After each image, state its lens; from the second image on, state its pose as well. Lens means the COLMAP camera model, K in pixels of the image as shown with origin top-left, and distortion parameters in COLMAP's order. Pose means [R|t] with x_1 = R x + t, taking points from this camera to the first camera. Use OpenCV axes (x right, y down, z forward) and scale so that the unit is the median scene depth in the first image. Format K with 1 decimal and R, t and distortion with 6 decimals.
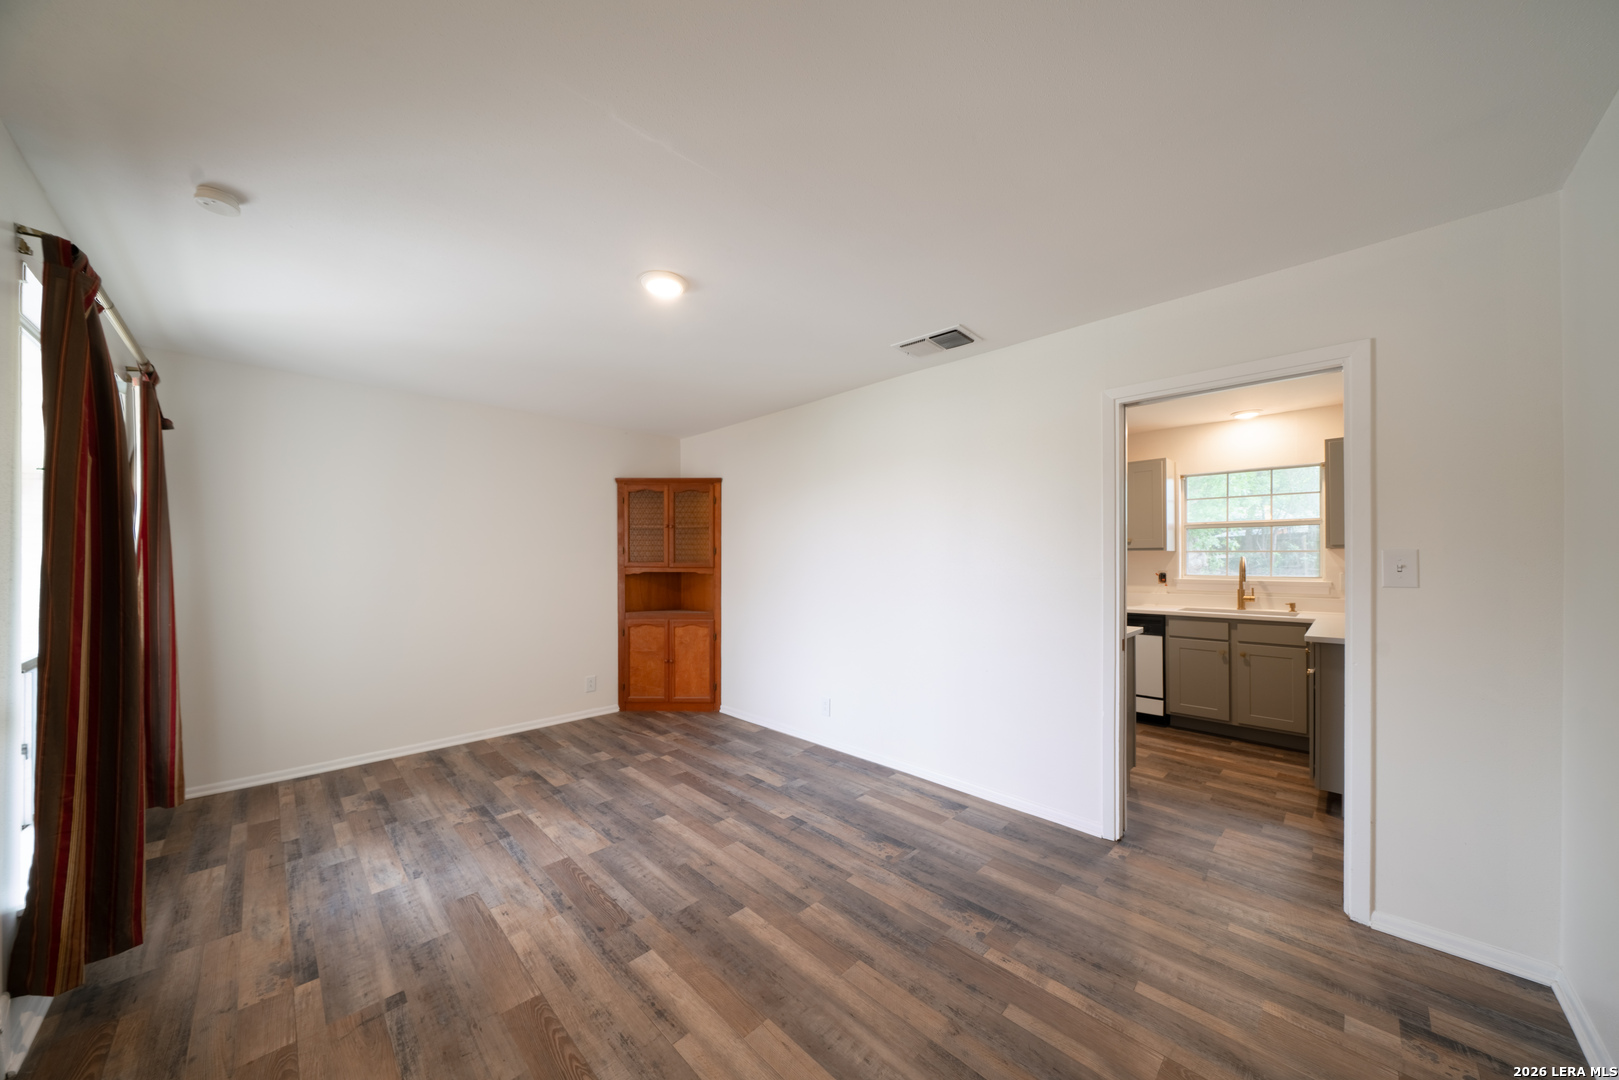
lens RADIAL K [[548.2, 0, 798.5], [0, 548.2, 555.0], [0, 0, 1]] dist [-0.002441, -0.000105]
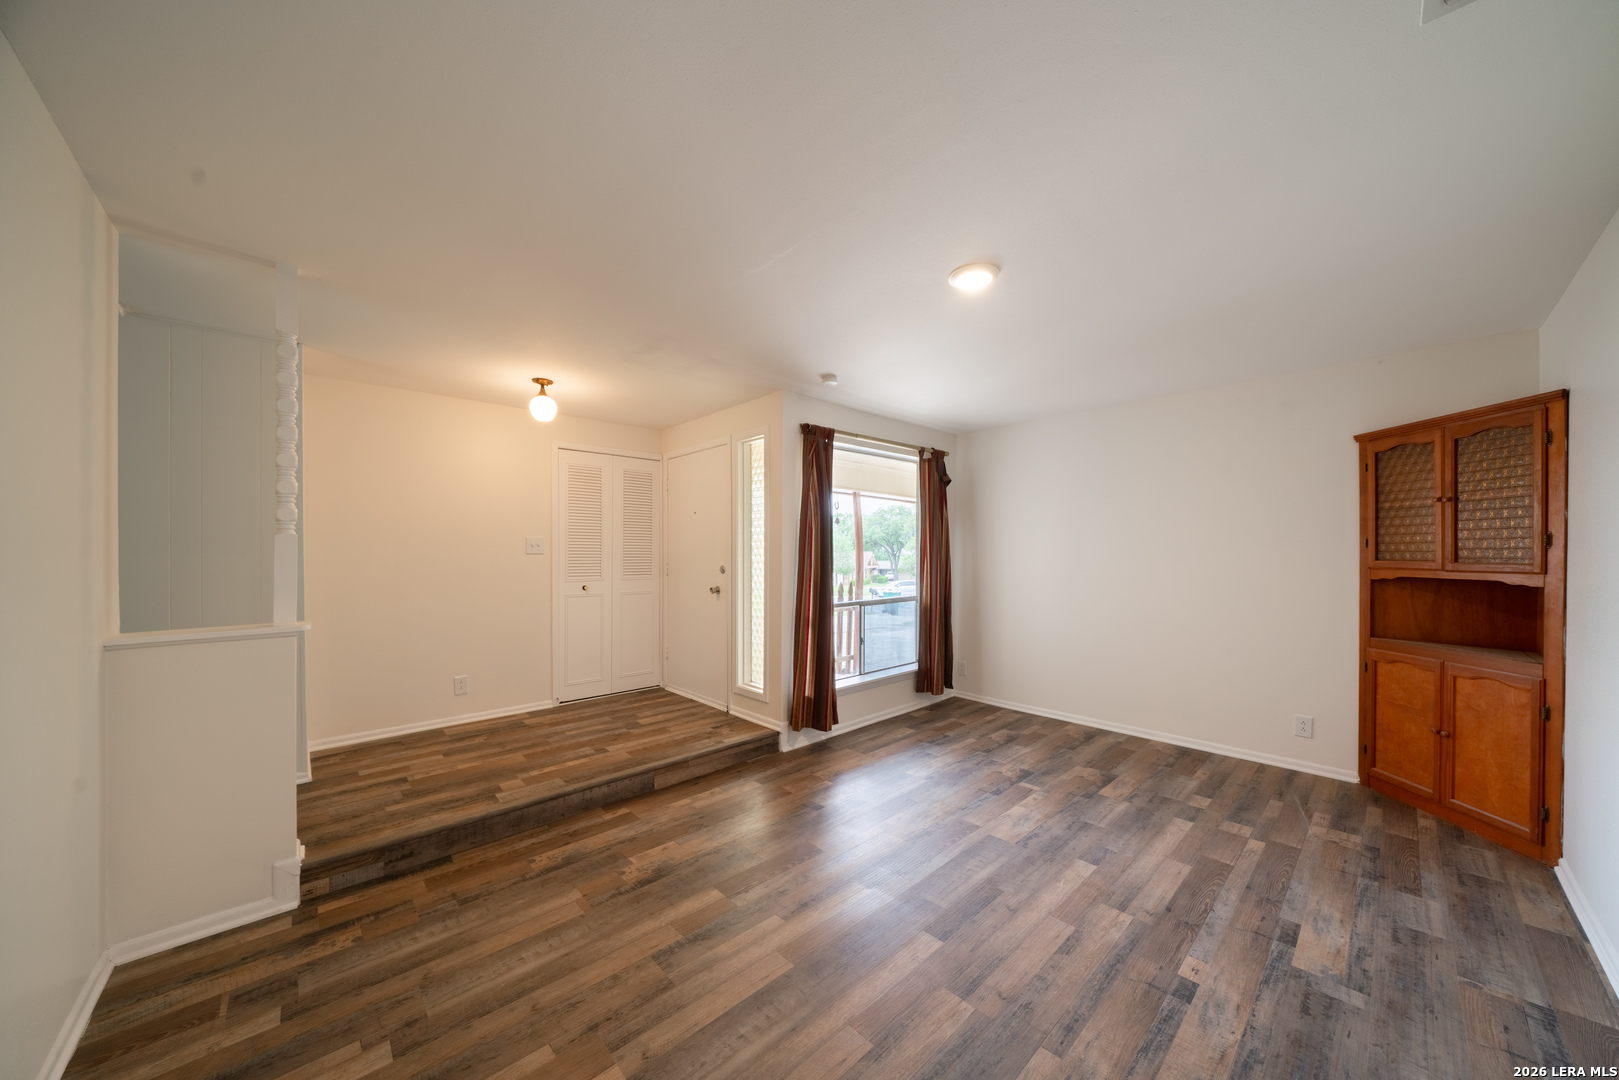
lens RADIAL K [[548.2, 0, 812.3], [0, 548.2, 554.0], [0, 0, 1]] dist [-0.002441, -0.000105]
pose [[-0.014805, 0.000656, -0.999890, 0.480974], [0.008235, 0.999966, 0.000534, -0.000904], [0.999856, -0.008227, -0.014810, 0.476001]]
